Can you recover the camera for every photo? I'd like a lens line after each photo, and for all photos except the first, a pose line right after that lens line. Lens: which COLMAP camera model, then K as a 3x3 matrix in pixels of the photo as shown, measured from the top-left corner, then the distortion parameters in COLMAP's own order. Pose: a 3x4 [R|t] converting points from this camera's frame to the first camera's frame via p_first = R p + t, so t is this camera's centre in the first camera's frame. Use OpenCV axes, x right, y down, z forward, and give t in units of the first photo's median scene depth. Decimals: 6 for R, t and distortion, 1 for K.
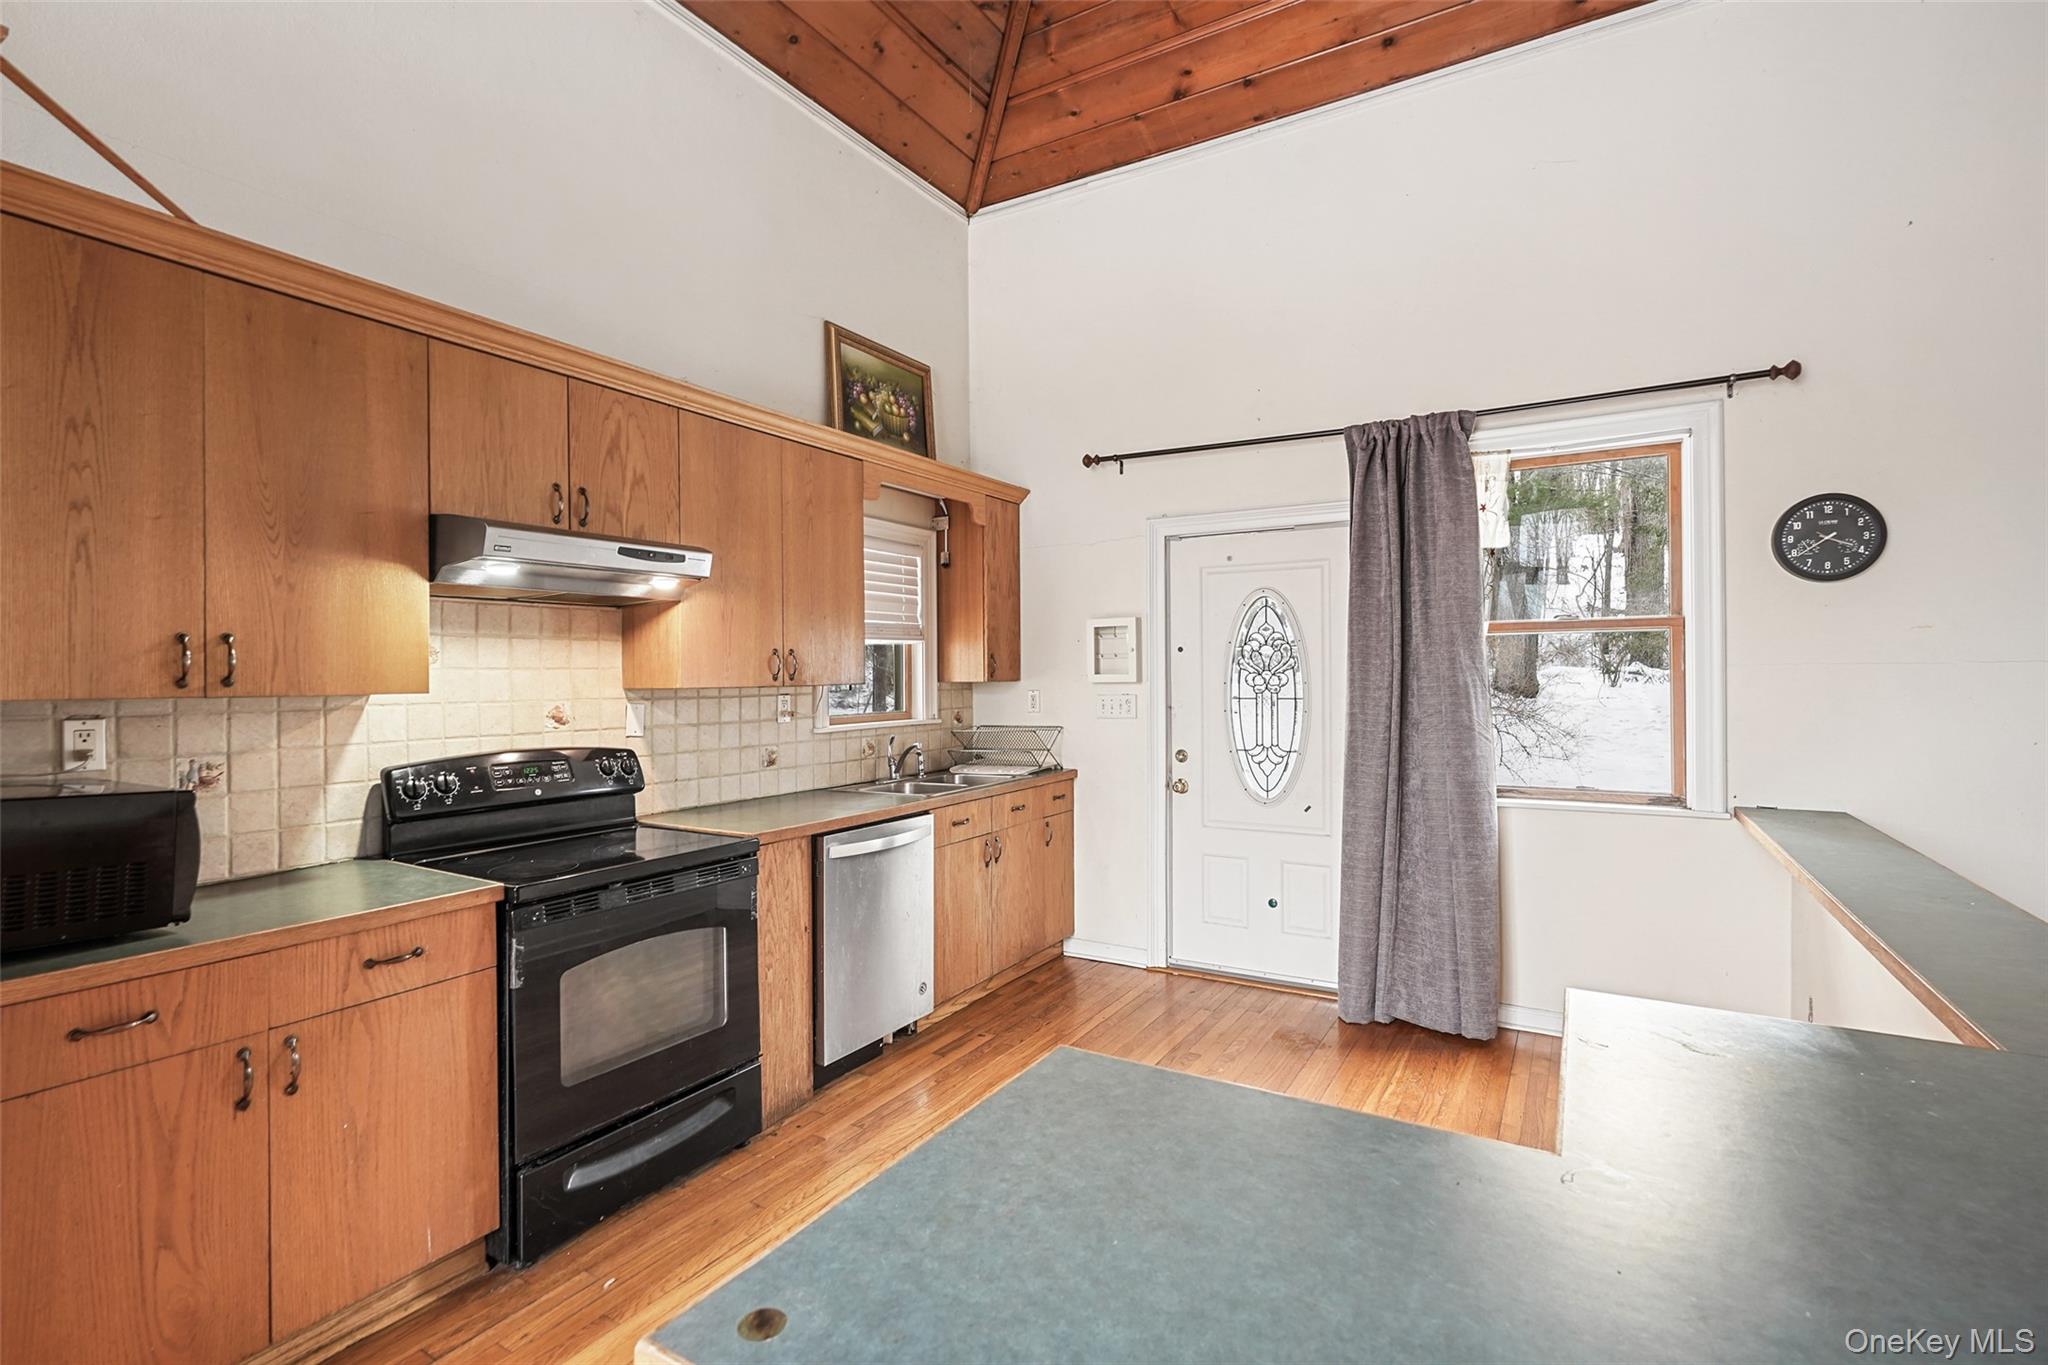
lens RADIAL K [[944.2, 0, 1020.7], [0, 944.2, 669.1], [0, 0, 1]] dist [-0.011104, 0.005279]
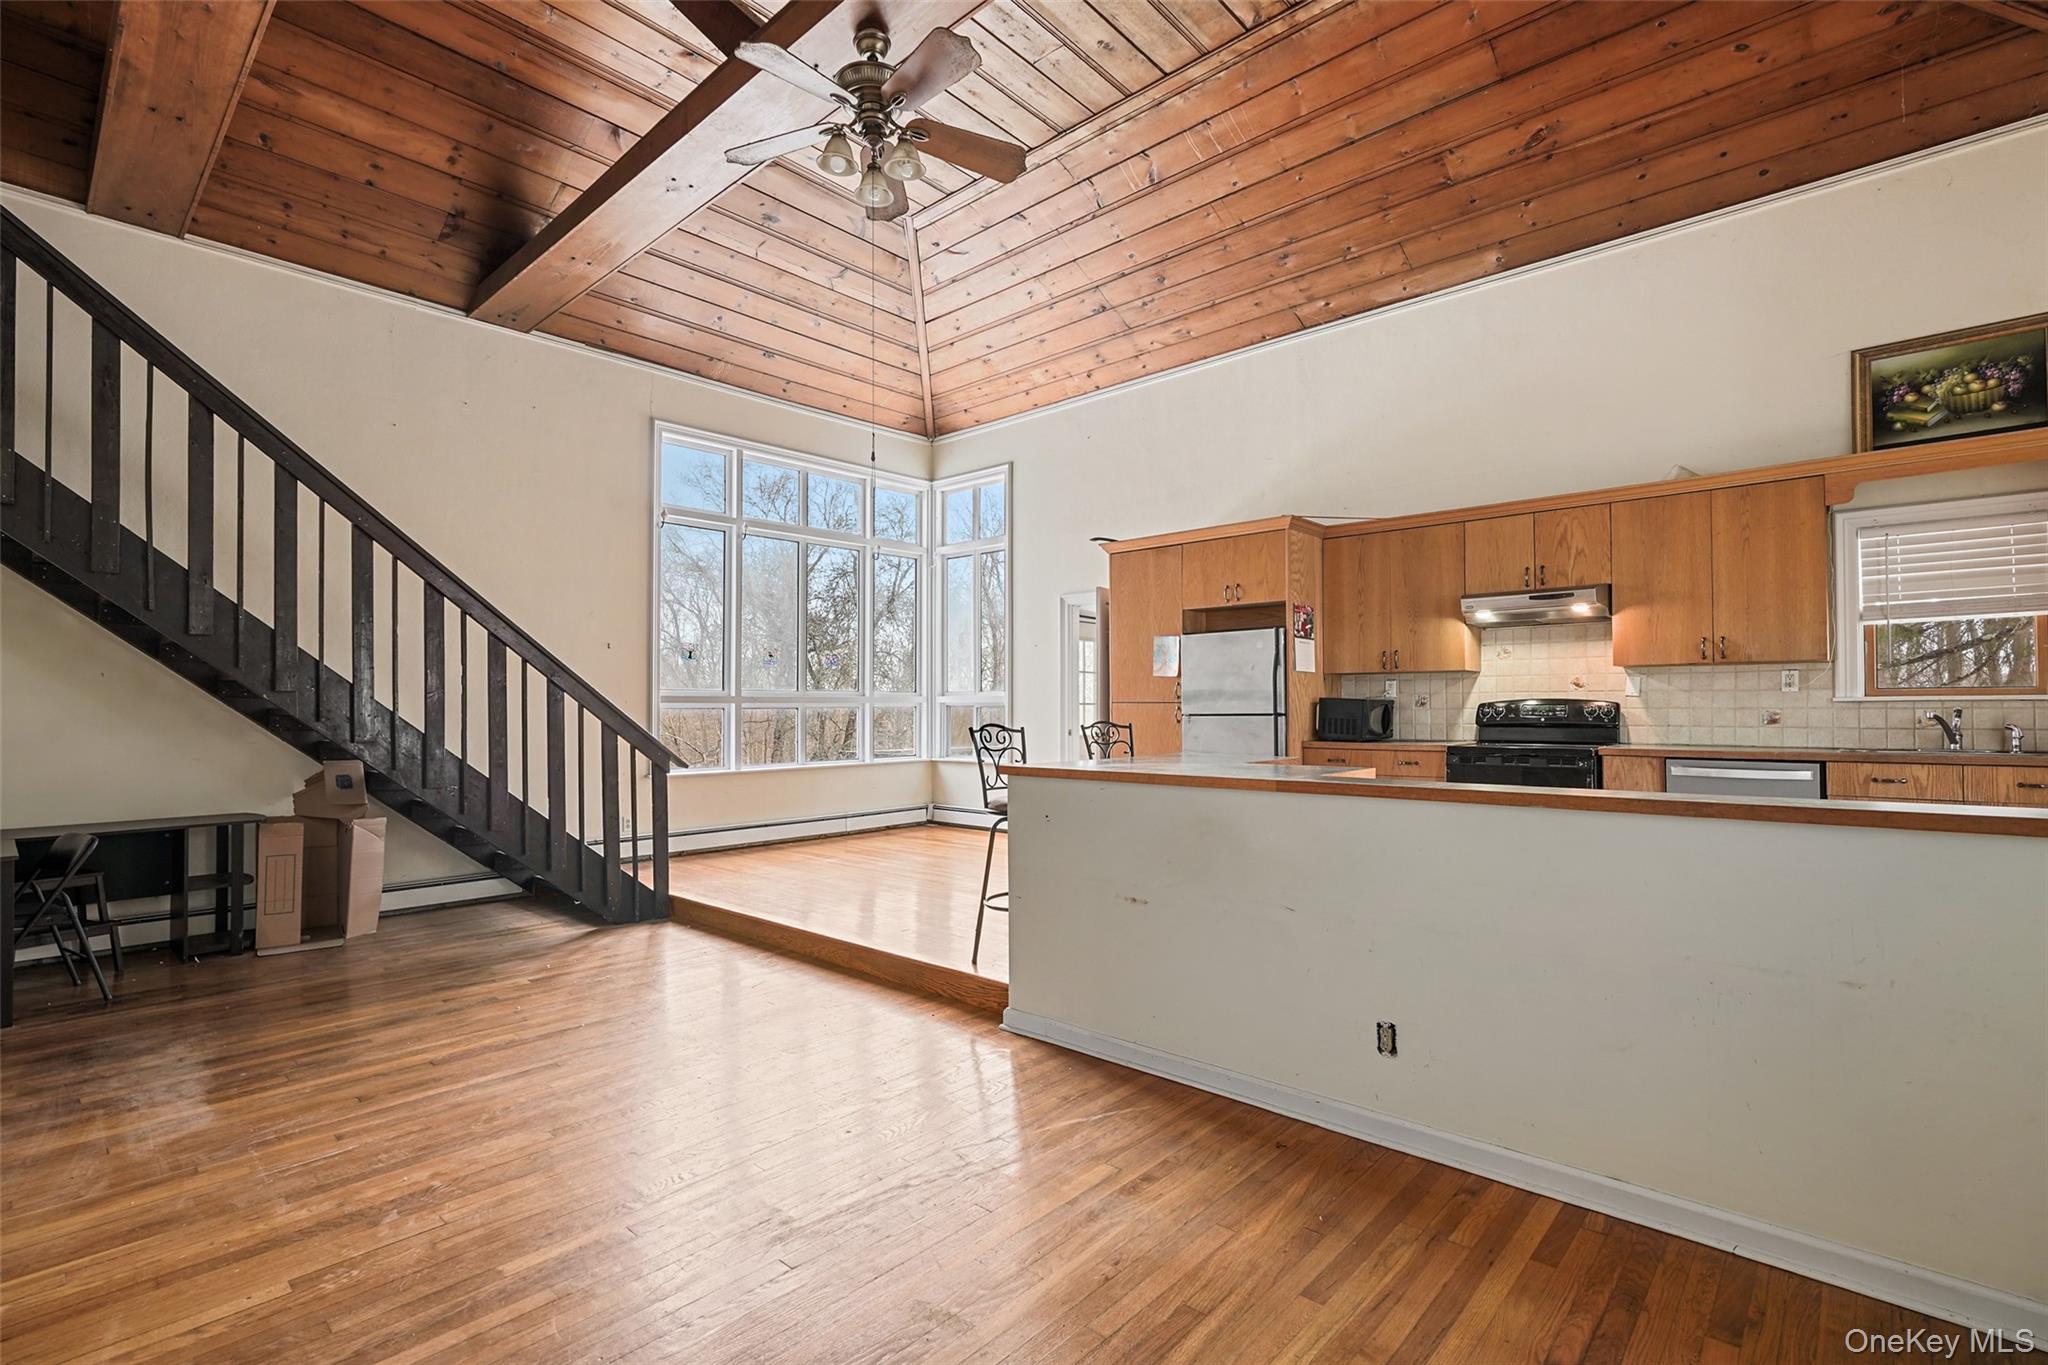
lens RADIAL K [[944.2, 0, 1024.8], [0, 944.2, 695.4], [0, 0, 1]] dist [-0.011104, 0.005279]
pose [[-0.193980, -0.005158, -0.980992, 1.272726], [0.011253, 0.999909, -0.007482, 0.062557], [0.980941, -0.012490, -0.193904, 0.235237]]
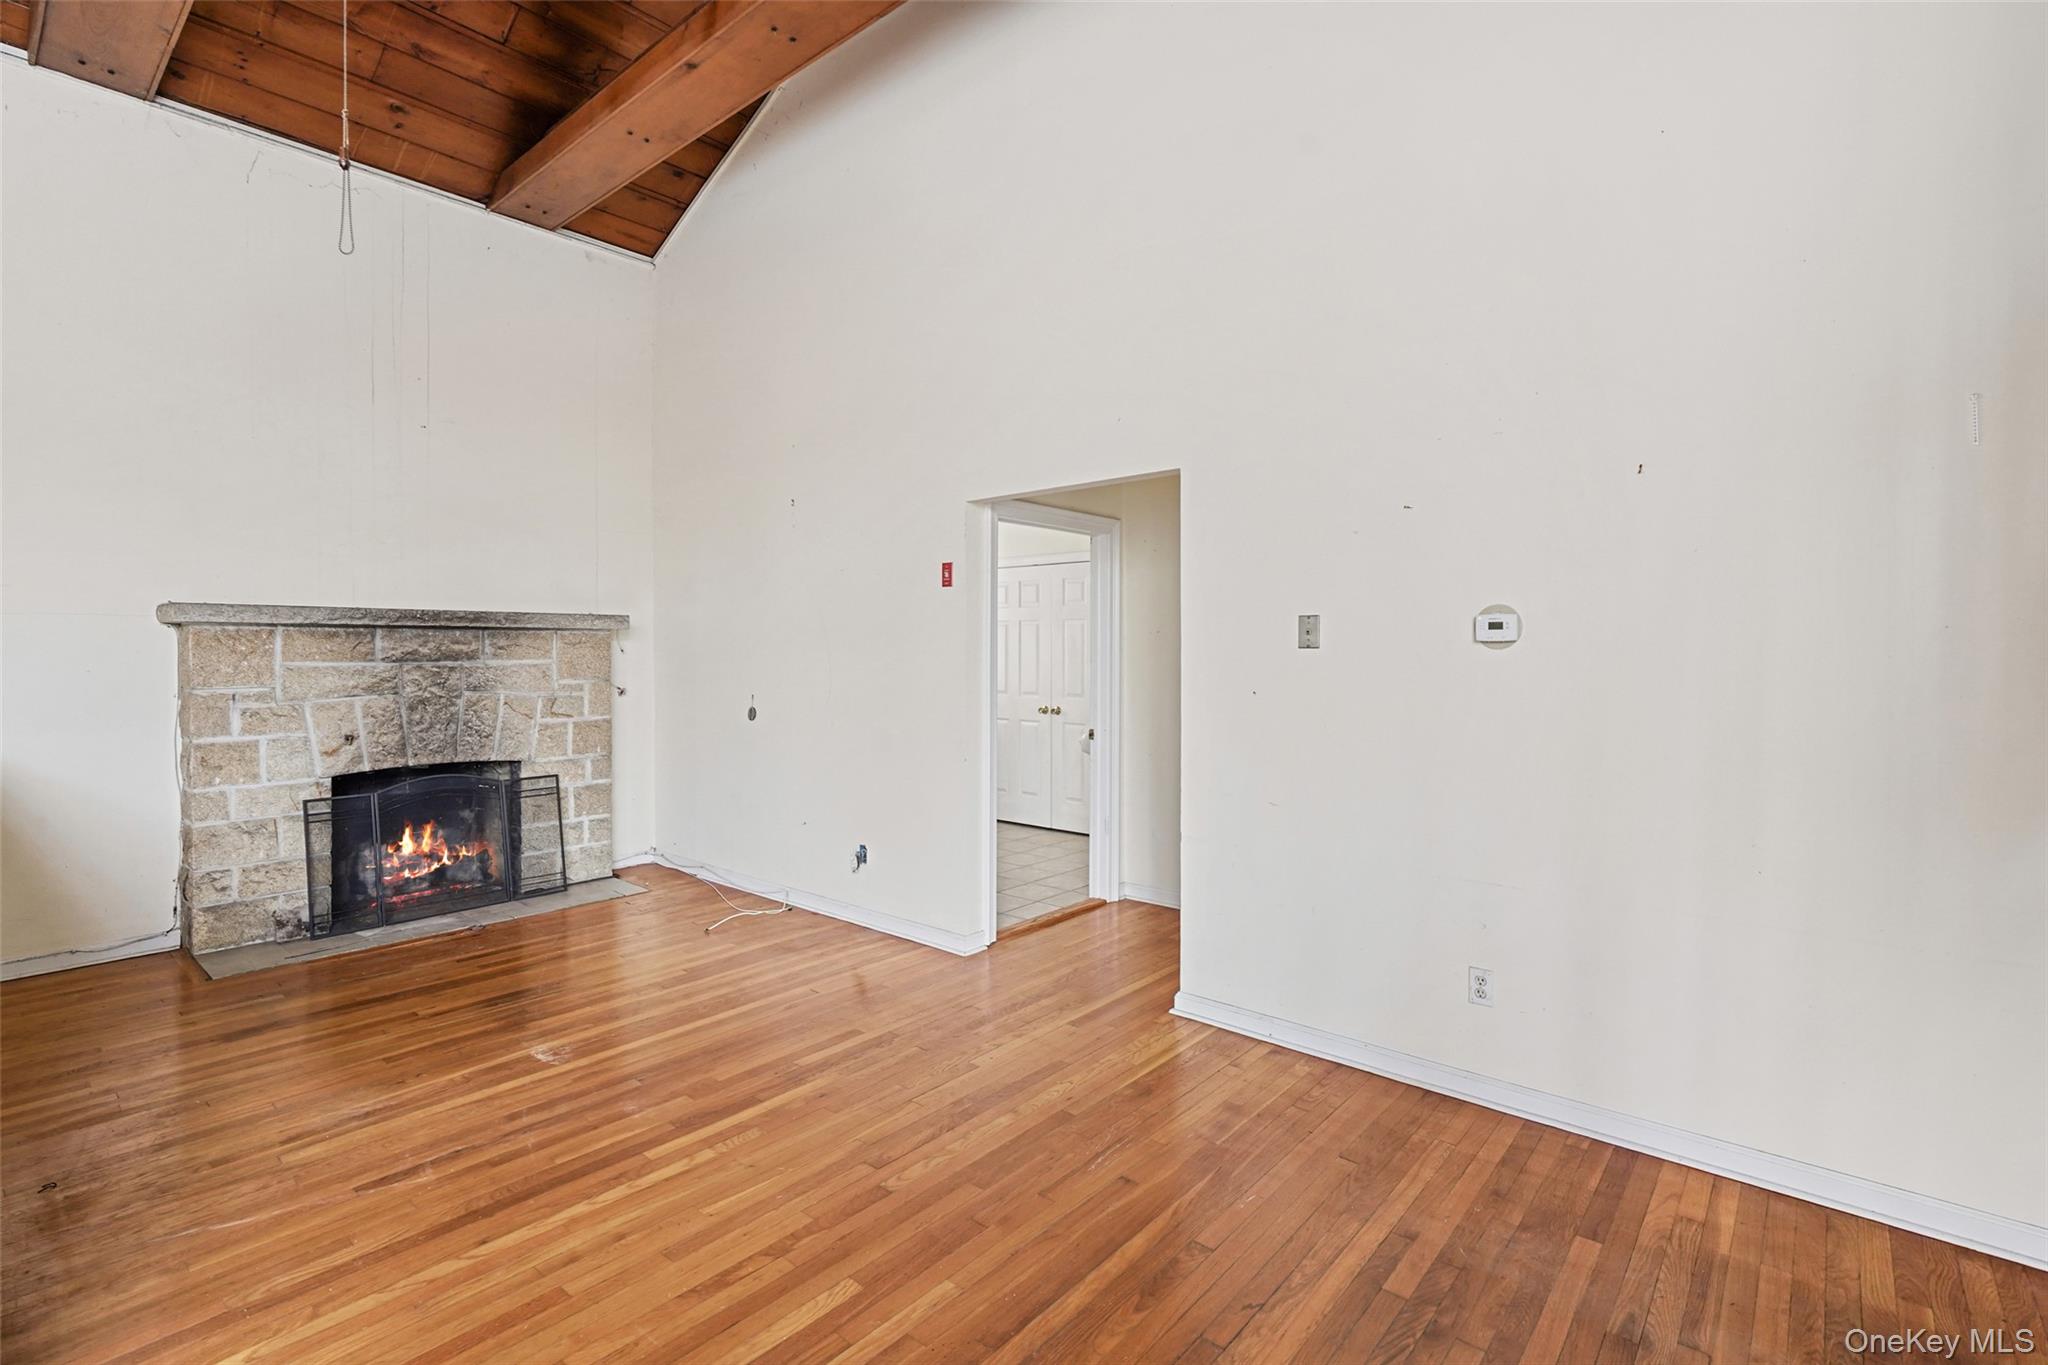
lens RADIAL K [[944.2, 0, 1016.8], [0, 944.2, 654.9], [0, 0, 1]] dist [-0.011104, 0.005279]
pose [[0.165122, 0.001884, 0.986271, -0.077660], [-0.006474, 0.999979, -0.000827, 0.037769], [-0.986252, -0.006249, 0.165131, -0.515266]]
